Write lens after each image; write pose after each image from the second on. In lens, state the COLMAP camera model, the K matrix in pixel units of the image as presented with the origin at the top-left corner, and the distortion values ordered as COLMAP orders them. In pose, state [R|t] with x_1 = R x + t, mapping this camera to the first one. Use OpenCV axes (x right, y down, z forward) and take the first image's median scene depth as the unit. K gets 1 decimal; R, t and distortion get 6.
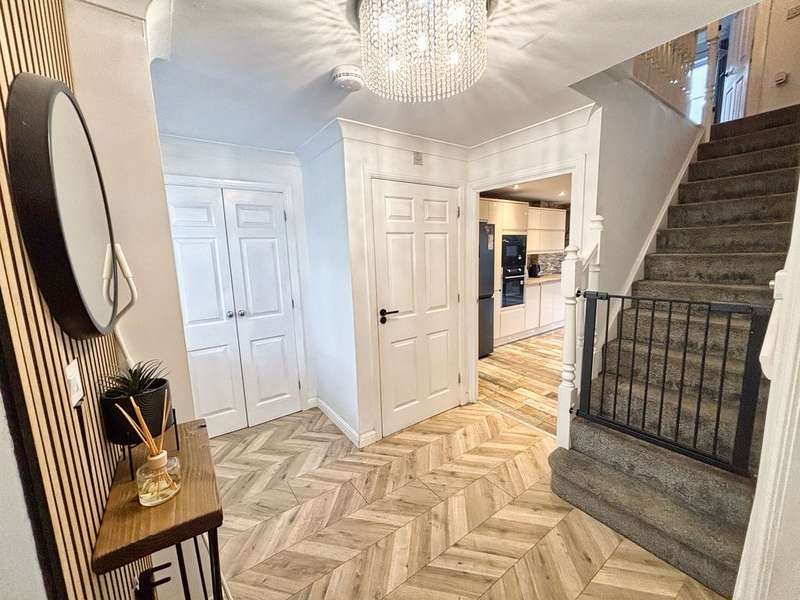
lens RADIAL K [[327.4, 0, 401.9], [0, 327.4, 296.0], [0, 0, 1]] dist [0.003062, -0.000814]
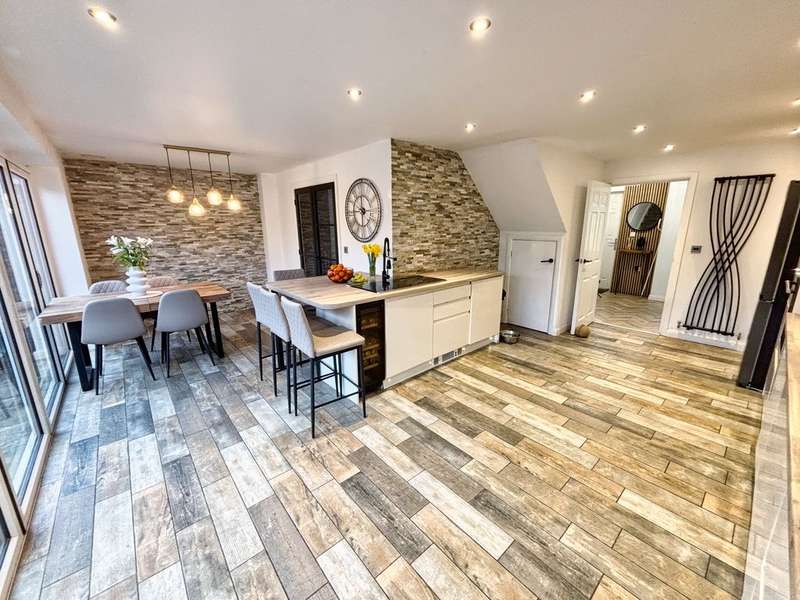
lens RADIAL K [[327.4, 0, 396.9], [0, 327.4, 301.2], [0, 0, 1]] dist [0.003062, -0.000814]
pose [[-0.995553, 0.055142, -0.076371, 0.922665], [0.022655, 0.927120, 0.374078, -0.224225], [0.091433, 0.370685, -0.924247, 1.369196]]
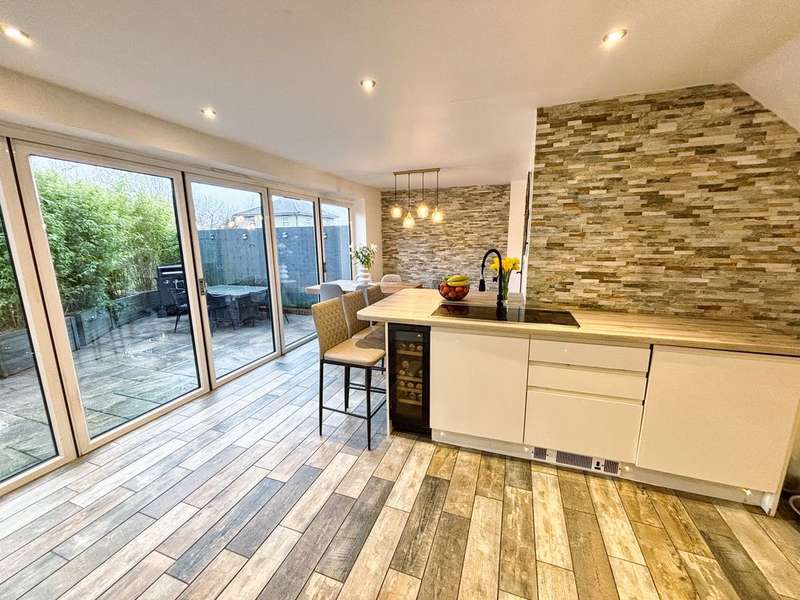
lens RADIAL K [[327.4, 0, 388.9], [0, 327.4, 295.9], [0, 0, 1]] dist [0.003062, -0.000814]
pose [[-0.552560, -0.110347, 0.826136, 0.568157], [0.146090, 0.963030, 0.226343, -0.162343], [-0.820570, 0.245758, -0.516011, 1.104631]]
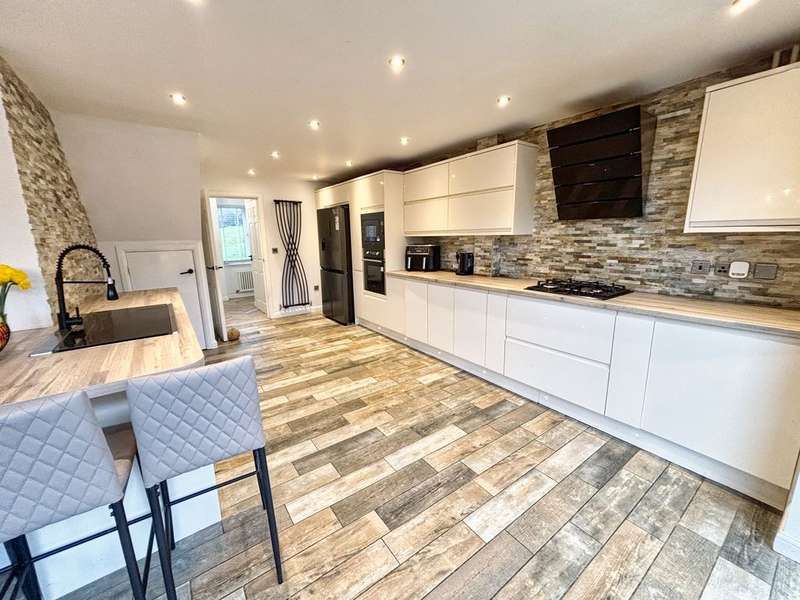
lens RADIAL K [[327.4, 0, 399.4], [0, 327.4, 303.3], [0, 0, 1]] dist [0.003062, -0.000814]
pose [[0.009456, 0.234631, -0.972038, 1.235239], [-0.122991, 0.964974, 0.231729, -0.161451], [0.992363, 0.117361, 0.037983, 1.044767]]
